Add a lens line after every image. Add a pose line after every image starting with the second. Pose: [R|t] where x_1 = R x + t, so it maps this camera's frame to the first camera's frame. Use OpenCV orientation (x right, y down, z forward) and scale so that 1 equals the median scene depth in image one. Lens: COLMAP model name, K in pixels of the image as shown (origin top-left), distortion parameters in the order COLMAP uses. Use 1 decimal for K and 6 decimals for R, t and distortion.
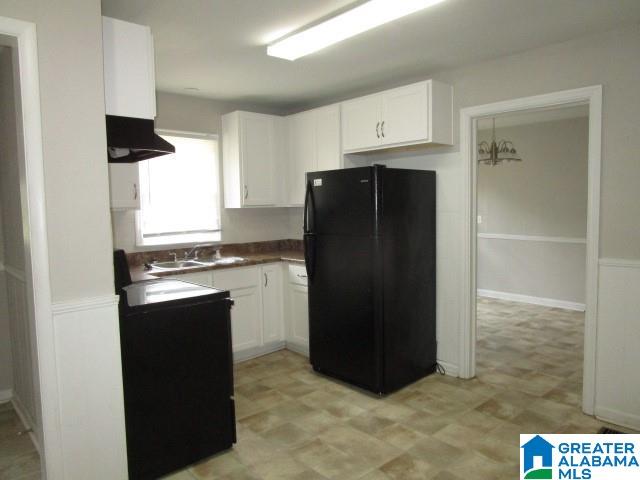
lens RADIAL K [[451.6, 0, 314.6], [0, 451.6, 244.9], [0, 0, 1]] dist [-0.020736, 0.008477]
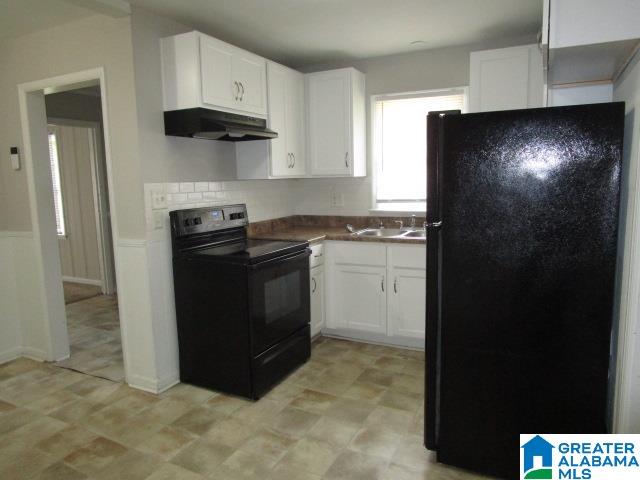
lens RADIAL K [[451.6, 0, 313.3], [0, 451.6, 232.6], [0, 0, 1]] dist [-0.020736, 0.008477]
pose [[0.355015, 0.126179, -0.926306, 0.737861], [-0.067745, 0.991717, 0.109126, -0.070079], [0.932403, 0.024011, 0.360622, 0.653986]]
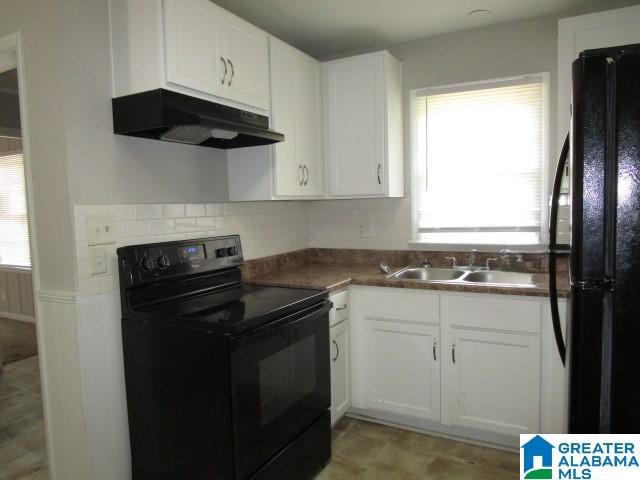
lens RADIAL K [[451.6, 0, 309.2], [0, 451.6, 231.0], [0, 0, 1]] dist [-0.020736, 0.008477]
pose [[0.312552, 0.069078, -0.947385, 0.402557], [-0.064256, 0.996605, 0.051468, -0.062548], [0.947725, 0.044789, 0.315930, 0.772336]]
